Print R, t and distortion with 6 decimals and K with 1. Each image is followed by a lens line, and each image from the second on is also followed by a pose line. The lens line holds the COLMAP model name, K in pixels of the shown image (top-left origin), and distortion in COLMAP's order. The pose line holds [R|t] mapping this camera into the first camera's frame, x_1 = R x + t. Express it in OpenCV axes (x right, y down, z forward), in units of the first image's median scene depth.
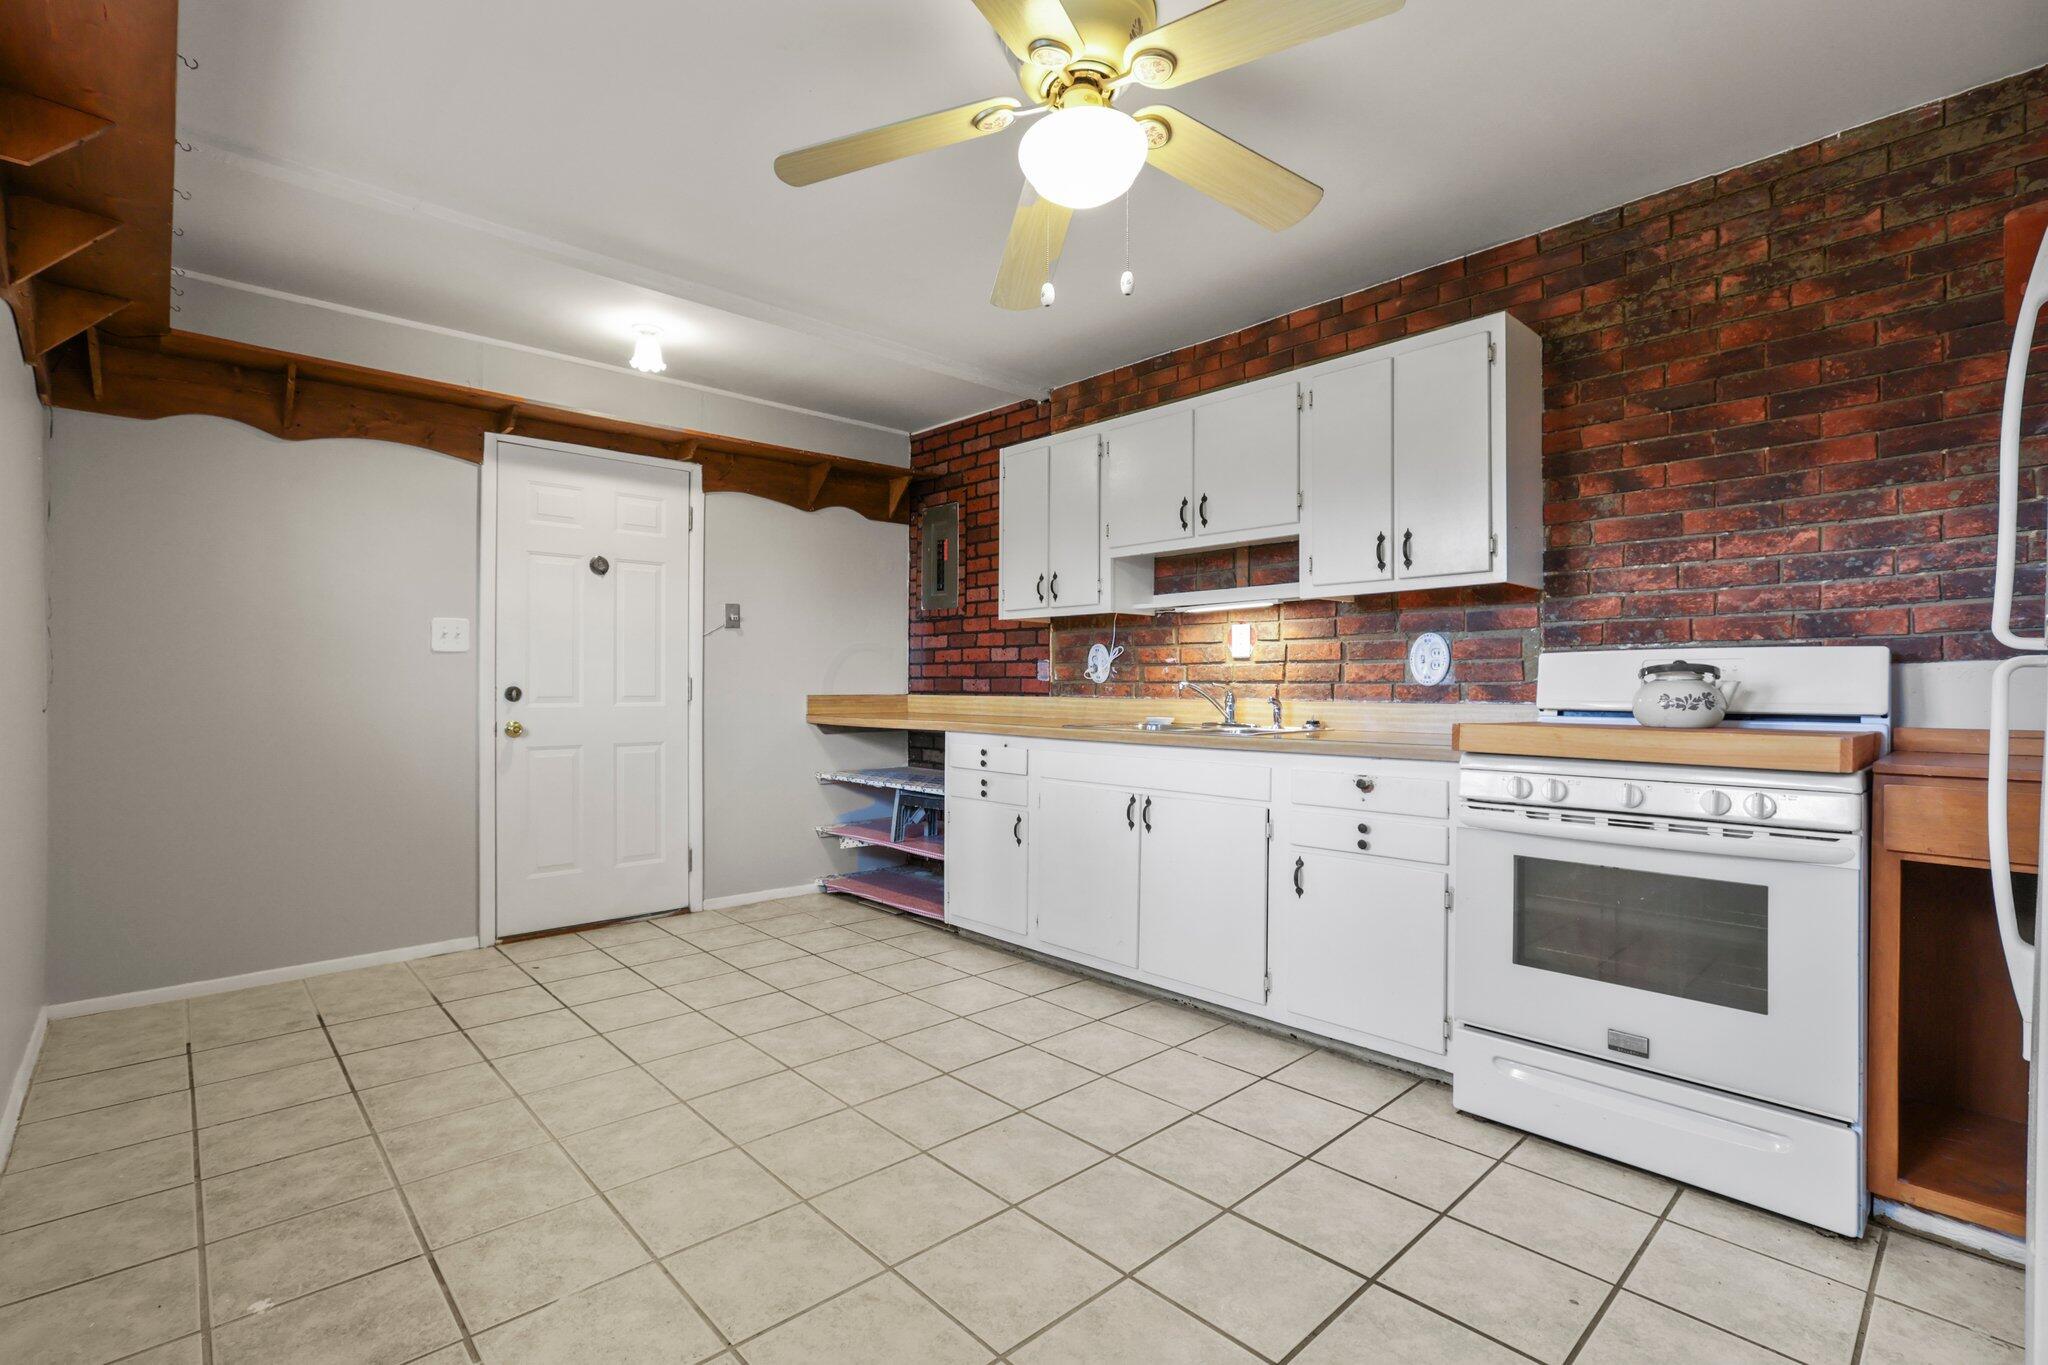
lens RADIAL K [[927.1, 0, 1024.1], [0, 927.1, 688.2], [0, 0, 1]] dist [-0.041350, 0.017890]
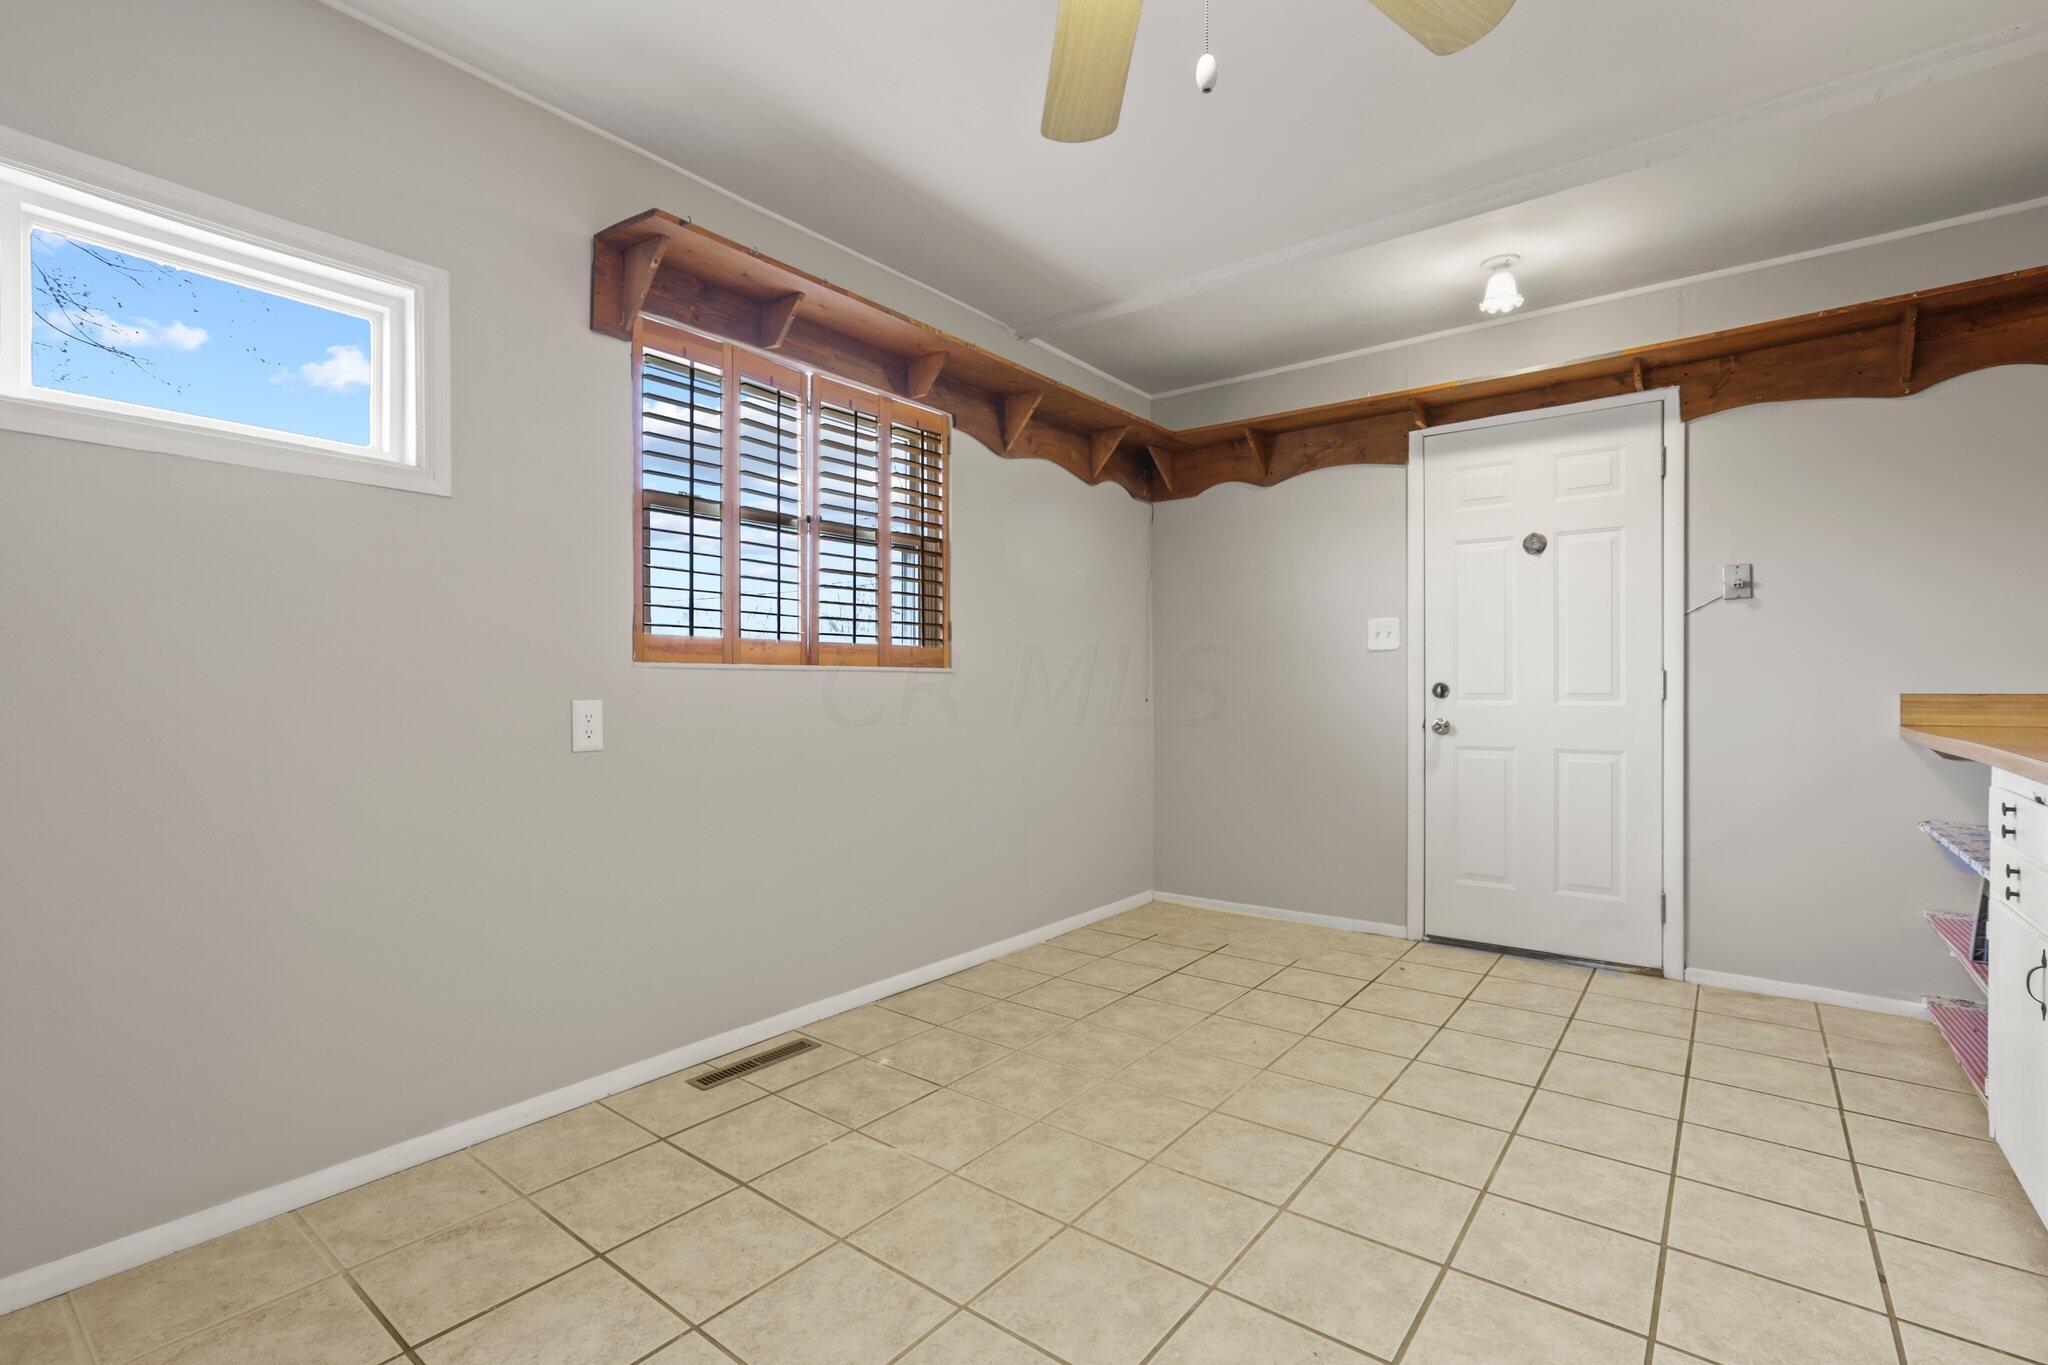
lens RADIAL K [[927.1, 0, 1024.1], [0, 927.1, 688.2], [0, 0, 1]] dist [-0.041350, 0.017890]
pose [[0.157080, -0.002406, -0.987583, 0.379796], [-0.000701, 0.999997, -0.002548, 0.007858], [0.987586, 0.001092, 0.157078, 0.452447]]
